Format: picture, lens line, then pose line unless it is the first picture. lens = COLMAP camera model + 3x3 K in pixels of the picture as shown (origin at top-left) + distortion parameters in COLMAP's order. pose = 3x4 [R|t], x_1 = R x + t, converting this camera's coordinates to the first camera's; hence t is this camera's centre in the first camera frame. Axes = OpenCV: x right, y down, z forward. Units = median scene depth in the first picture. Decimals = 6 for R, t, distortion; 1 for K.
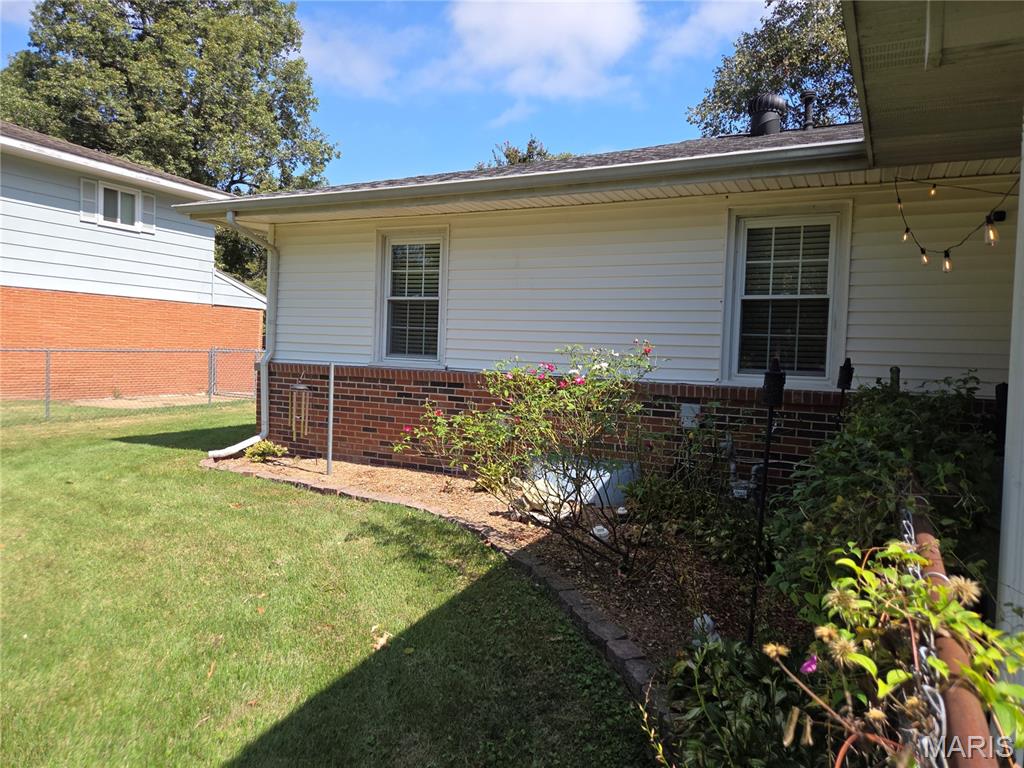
lens RADIAL K [[680.0, 0, 510.3], [0, 680.0, 384.5], [0, 0, 1]] dist [0.061277, 0.002406]
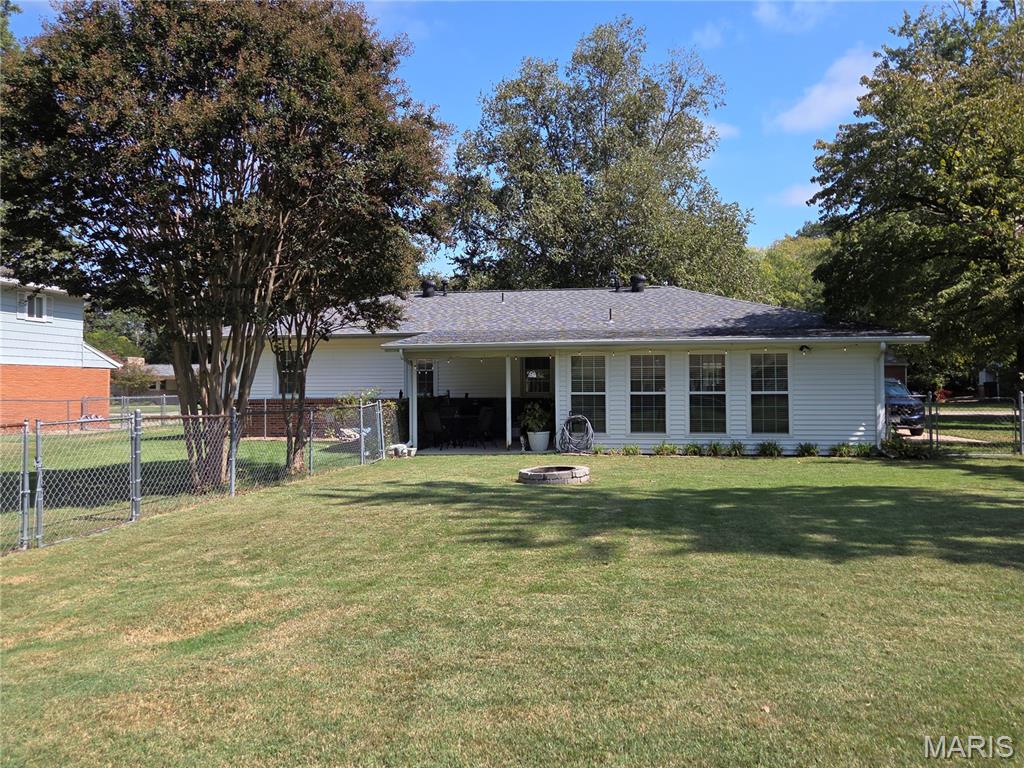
lens RADIAL K [[863.3, 0, 512.9], [0, 863.3, 382.8], [0, 0, 1]] dist [0.006389, 0.001928]
pose [[0.944761, -0.040173, 0.325289, -0.194173], [0.056187, 0.997619, -0.039984, 0.041989], [-0.322908, 0.056052, 0.944769, -1.080120]]
